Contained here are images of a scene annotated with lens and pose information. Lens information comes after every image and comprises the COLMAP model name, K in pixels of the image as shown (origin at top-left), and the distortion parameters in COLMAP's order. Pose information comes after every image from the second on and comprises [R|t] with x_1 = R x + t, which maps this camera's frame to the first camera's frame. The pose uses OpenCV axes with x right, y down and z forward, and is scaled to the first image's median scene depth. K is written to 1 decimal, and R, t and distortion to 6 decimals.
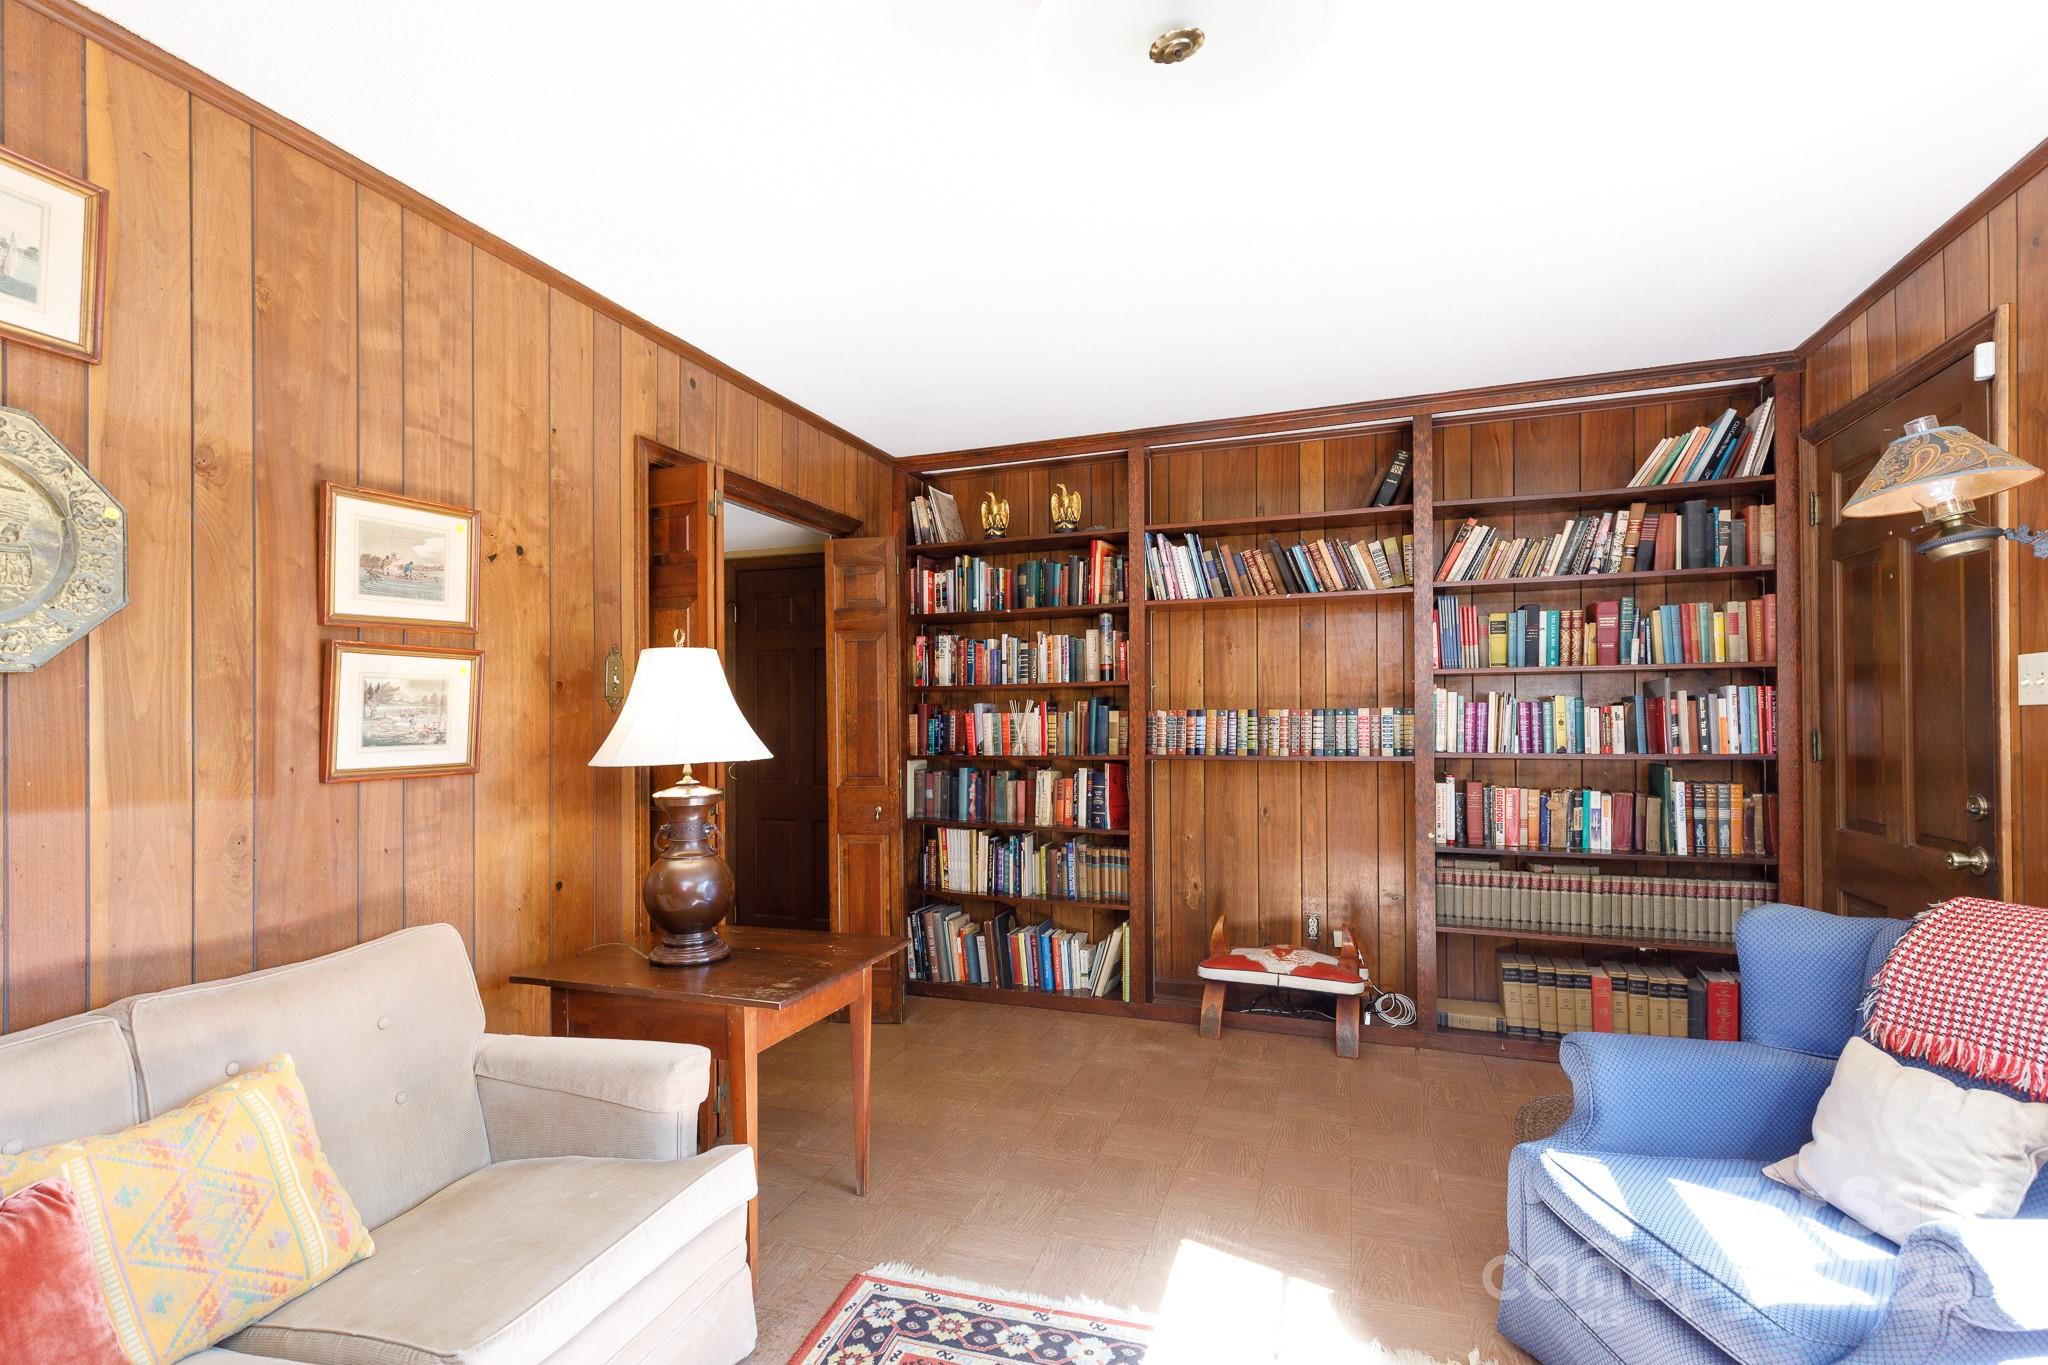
lens RADIAL K [[921.7, 0, 1022.0], [0, 921.7, 698.0], [0, 0, 1]] dist [0.001150, 0.000153]
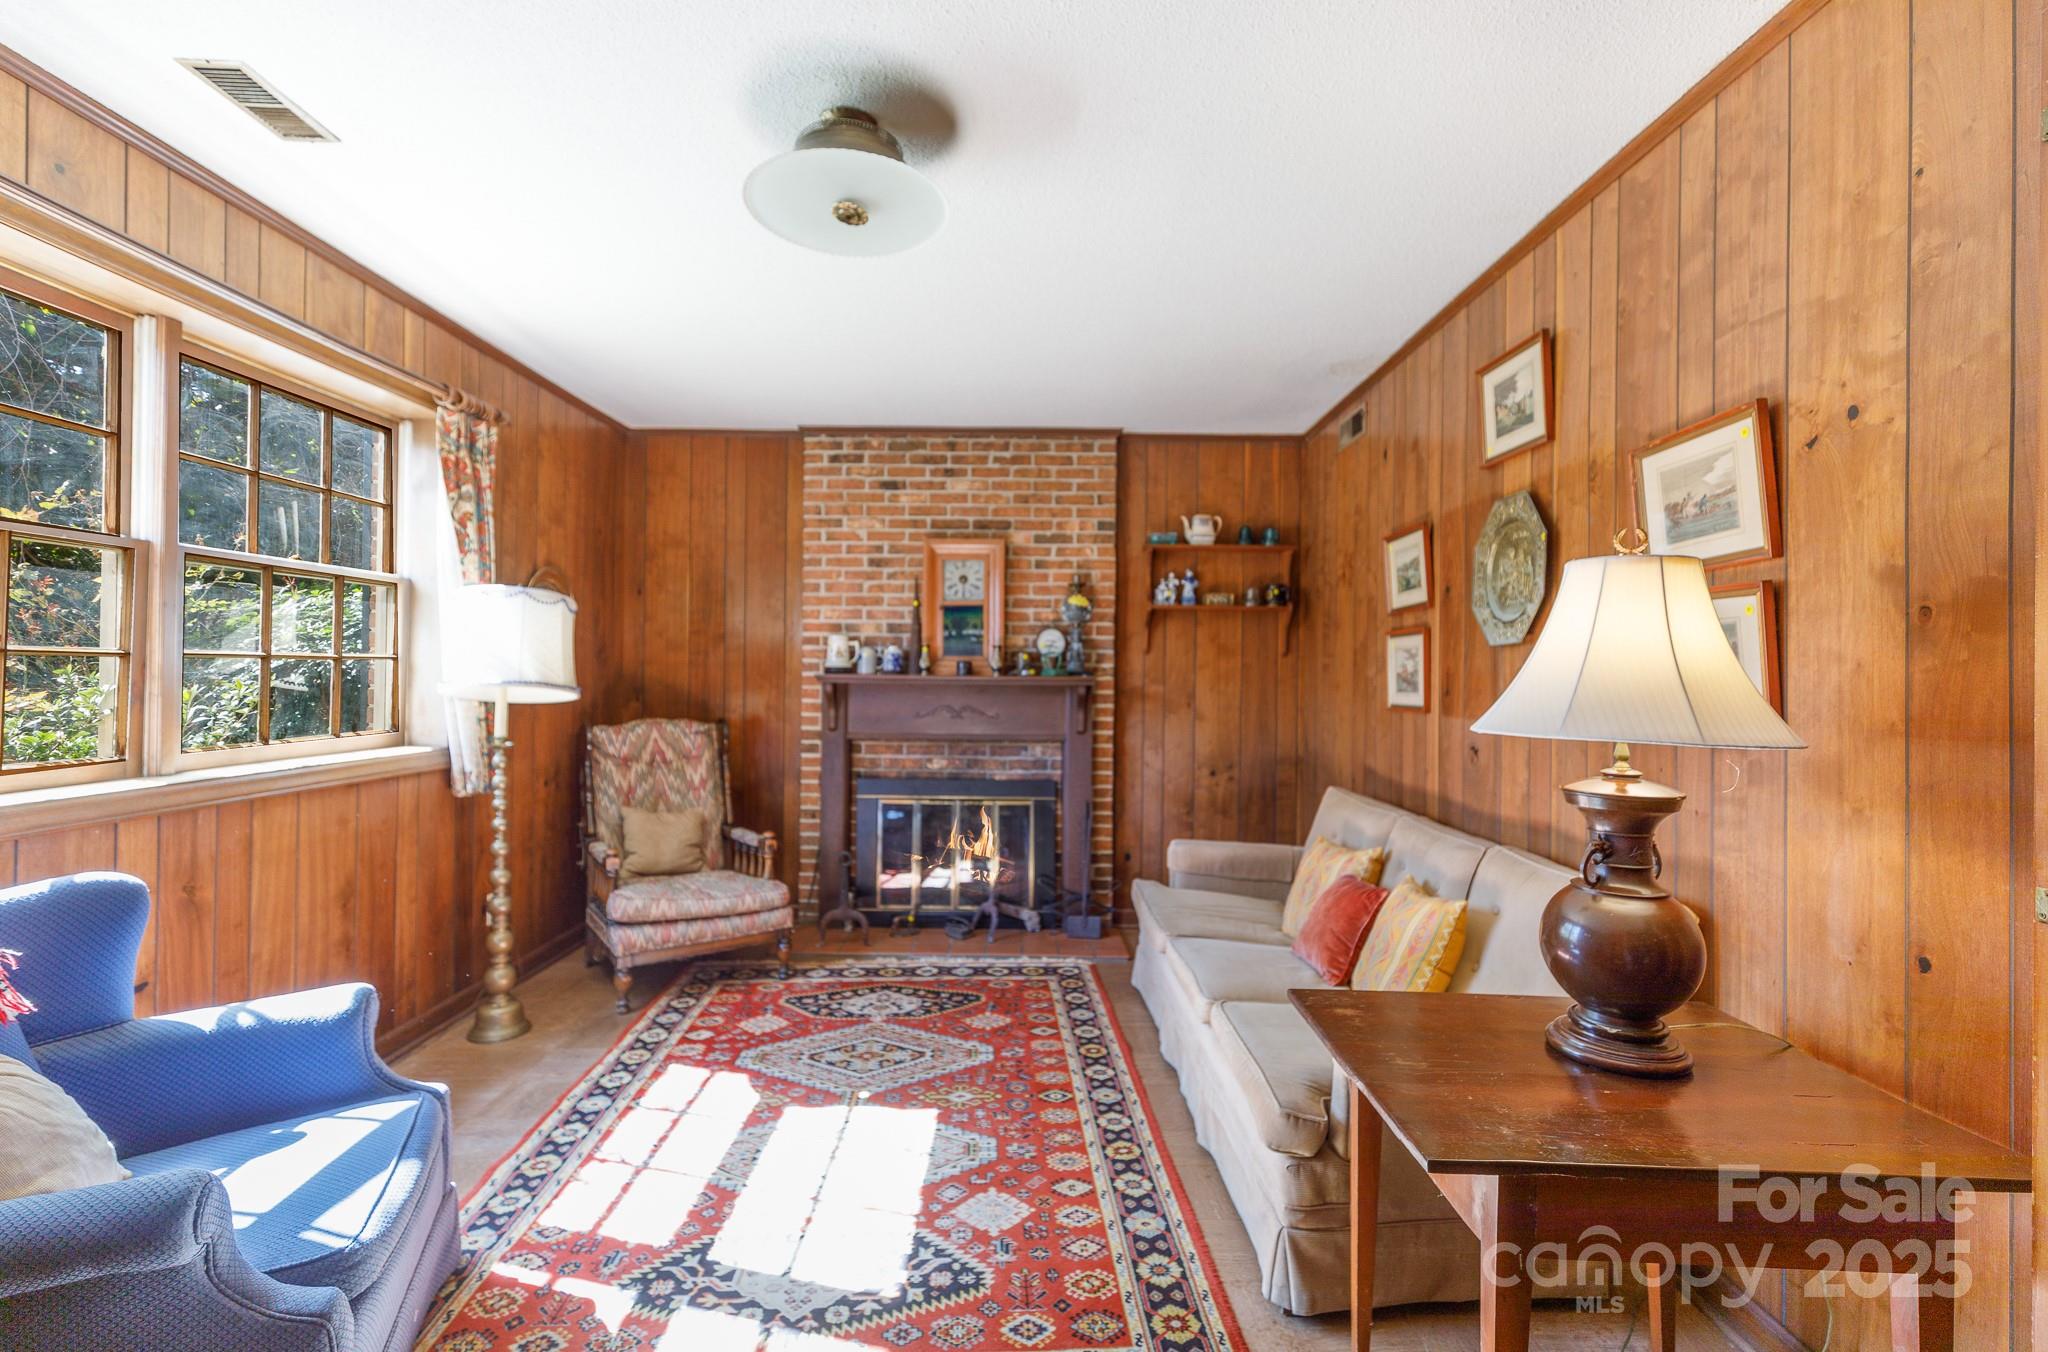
lens RADIAL K [[921.7, 0, 1021.4], [0, 921.7, 675.2], [0, 0, 1]] dist [0.001150, 0.000153]
pose [[-0.941679, -0.004599, -0.336482, 0.230127], [0.000786, 0.999874, -0.015868, 0.035840], [0.336513, -0.015207, -0.941556, 1.435914]]
